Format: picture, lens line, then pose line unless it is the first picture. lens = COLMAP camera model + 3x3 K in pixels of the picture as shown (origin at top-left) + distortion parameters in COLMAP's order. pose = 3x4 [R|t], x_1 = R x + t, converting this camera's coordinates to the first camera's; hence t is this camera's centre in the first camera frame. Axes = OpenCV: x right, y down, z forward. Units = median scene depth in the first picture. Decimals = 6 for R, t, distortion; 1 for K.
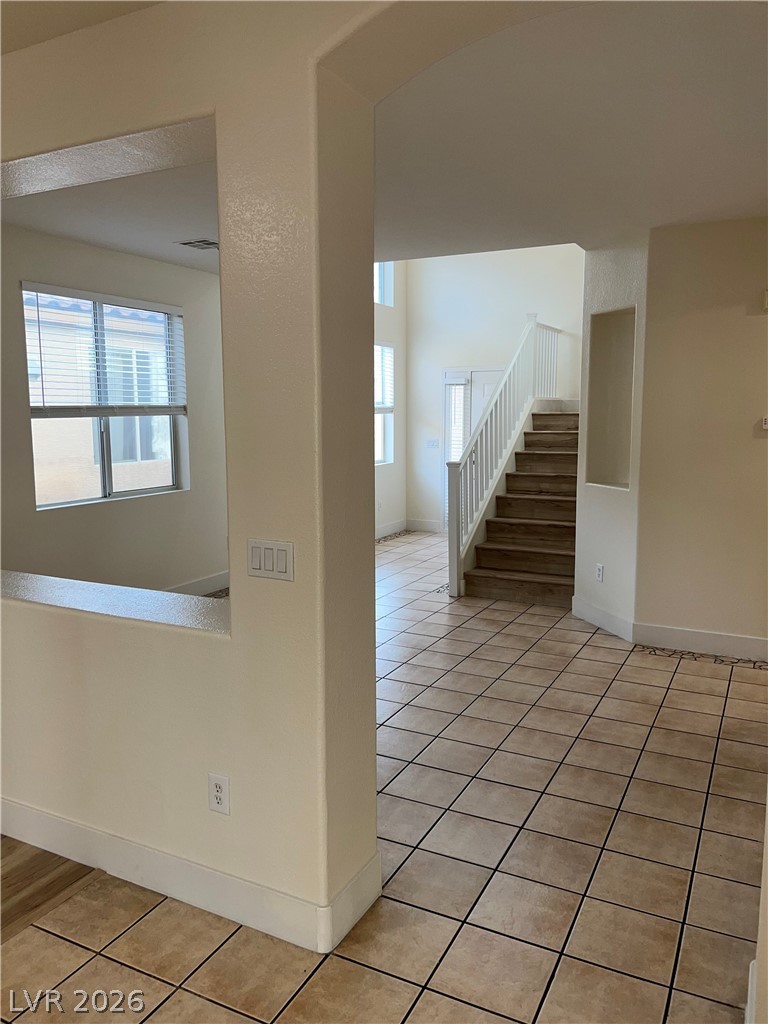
lens RADIAL K [[775.4, 0, 384.0], [0, 775.4, 512.0], [0, 0, 1]] dist [0.037438, -0.003801]
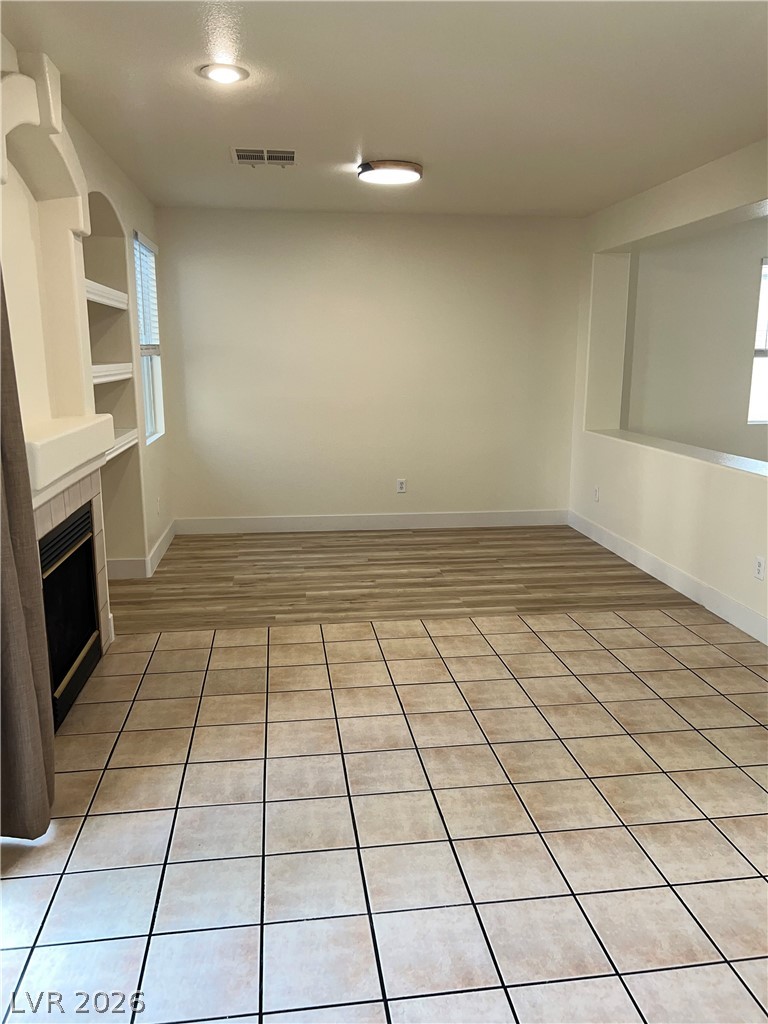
lens RADIAL K [[765.4, 0, 380.3], [0, 765.4, 511.2], [0, 0, 1]] dist [-0.001673, -0.008927]
pose [[0.571310, 0.170818, -0.802762, 0.663395], [-0.107965, 0.985243, 0.132811, 0.089932], [0.813602, 0.010794, 0.581322, -0.717236]]
